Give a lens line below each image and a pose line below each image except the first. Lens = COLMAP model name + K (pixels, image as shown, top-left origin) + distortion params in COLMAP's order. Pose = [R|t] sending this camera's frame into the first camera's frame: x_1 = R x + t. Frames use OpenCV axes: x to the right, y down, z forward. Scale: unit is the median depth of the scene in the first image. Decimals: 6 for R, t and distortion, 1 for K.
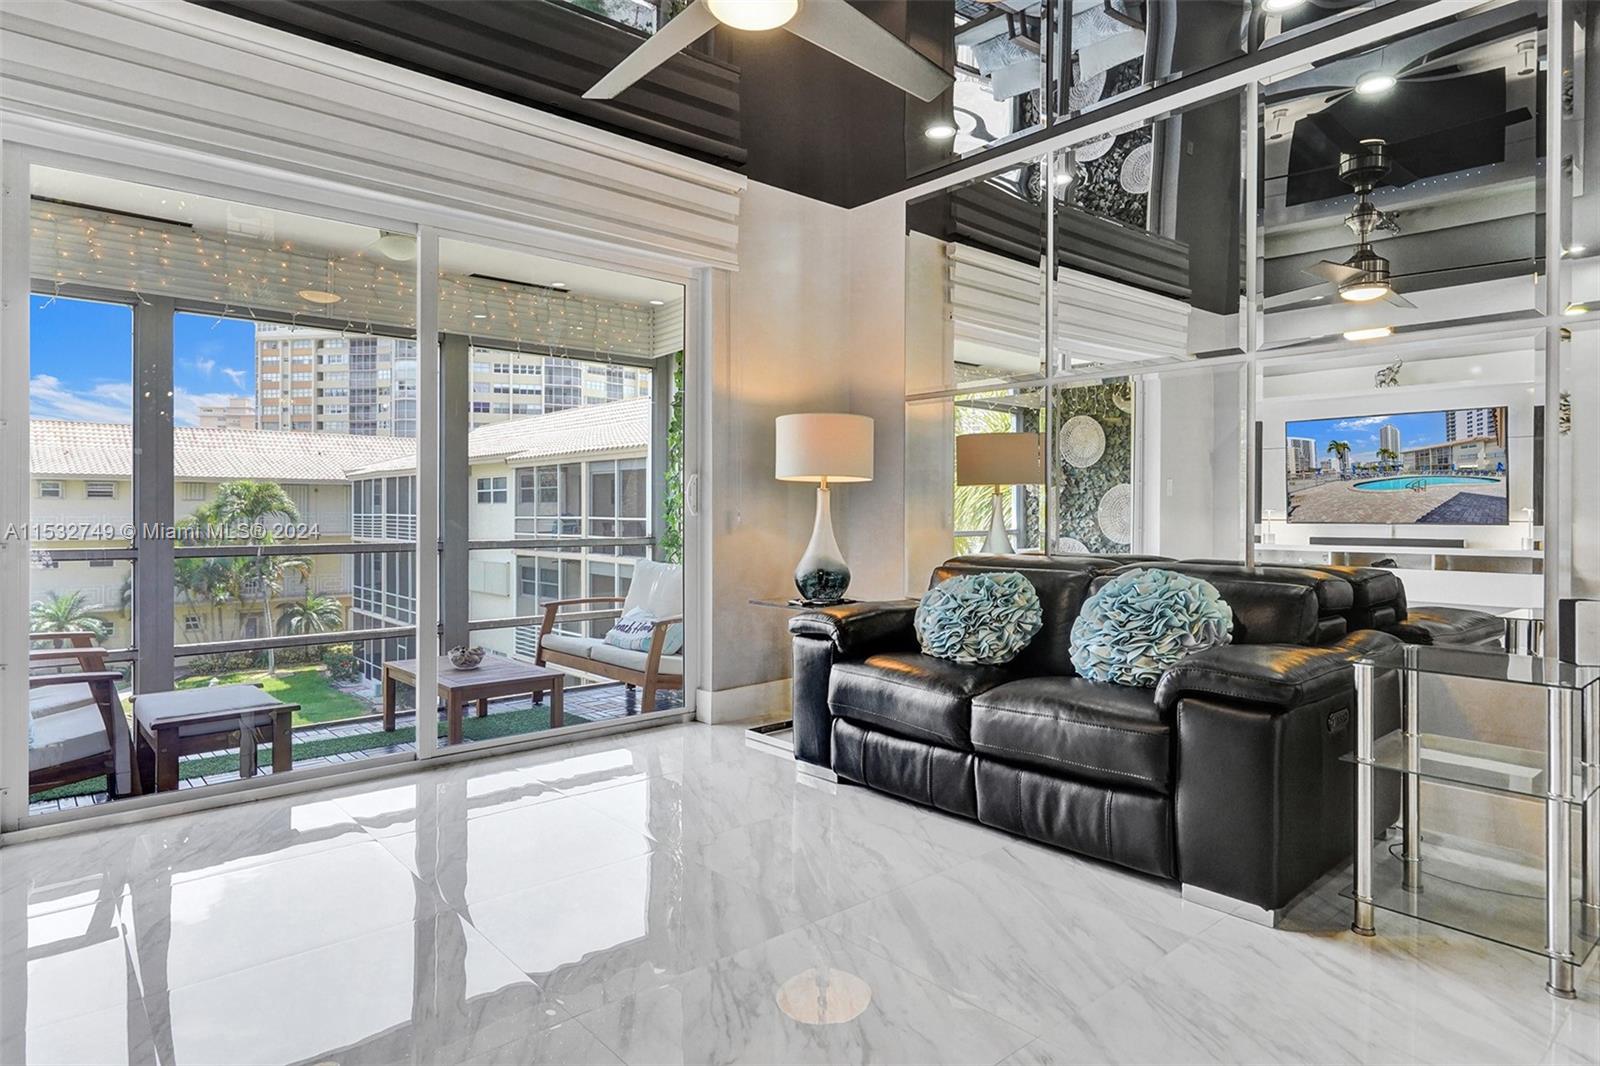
lens RADIAL K [[907.0, 0, 795.9], [0, 907.0, 509.9], [0, 0, 1]] dist [-0.003076, -0.000753]
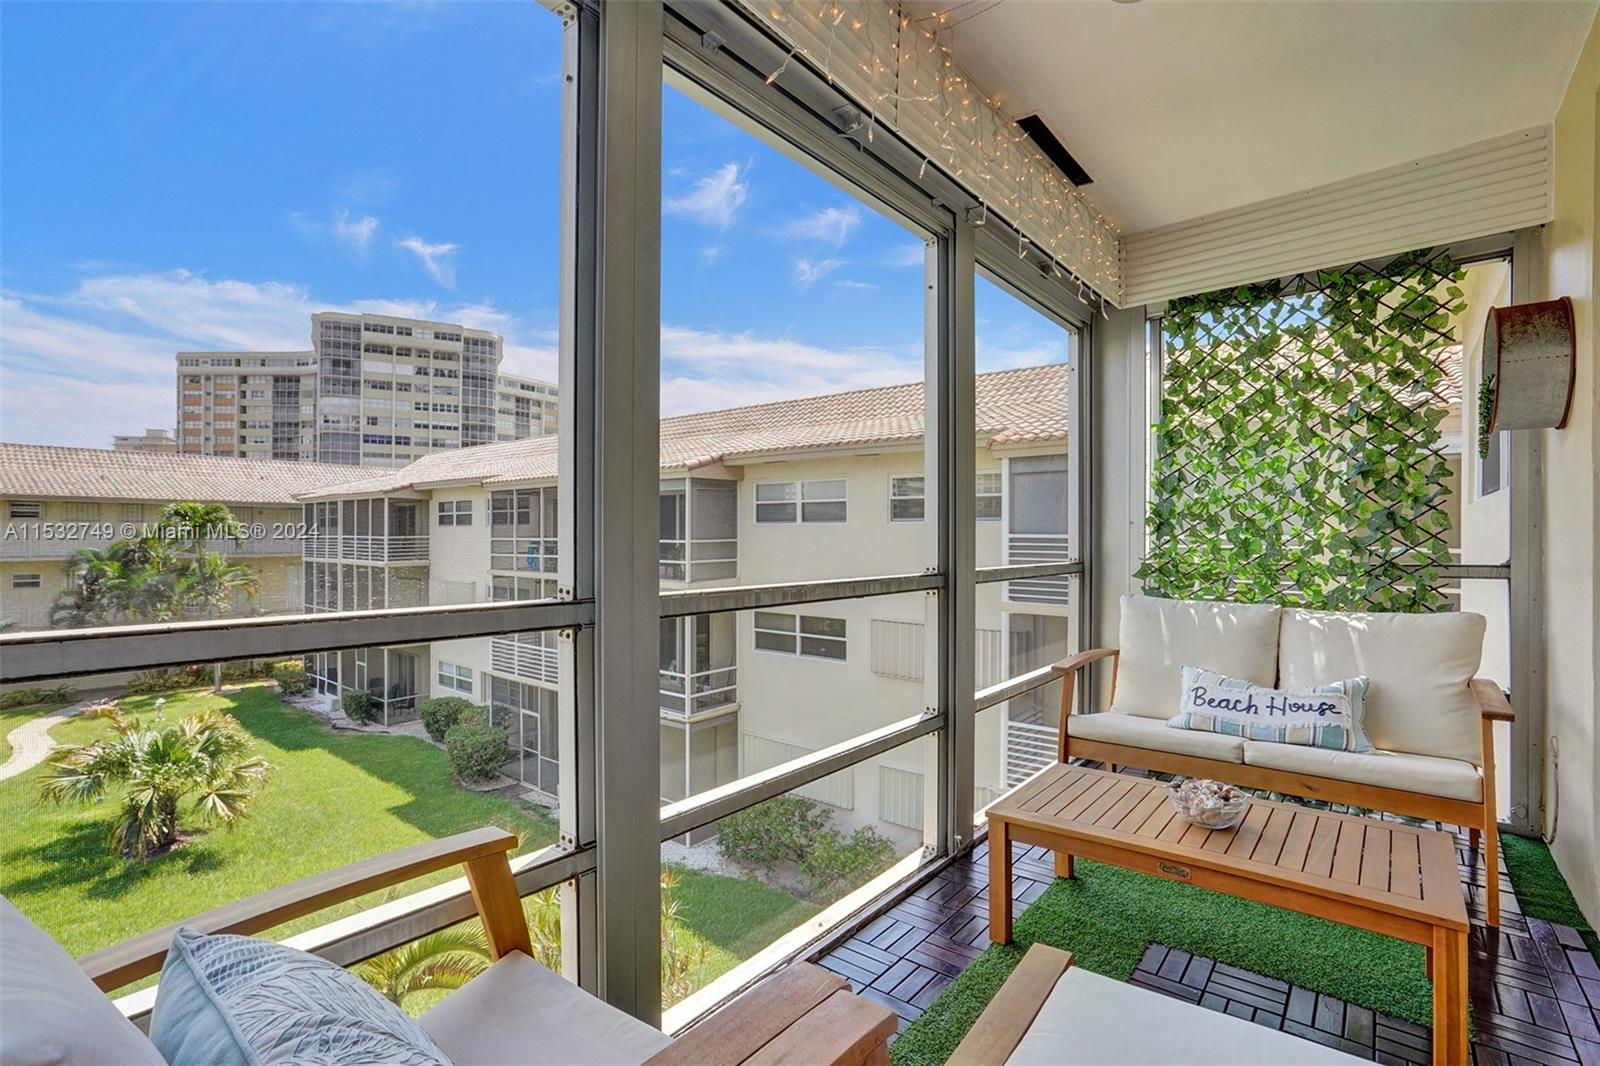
lens RADIAL K [[747.5, 0, 797.0], [0, 747.5, 531.4], [0, 0, 1]] dist [-0.029372, 0.015861]
pose [[0.986140, 0.002108, 0.165903, -0.075683], [-0.001674, 0.999995, -0.002761, 0.001262], [-0.165908, 0.002445, 0.986138, 0.070878]]
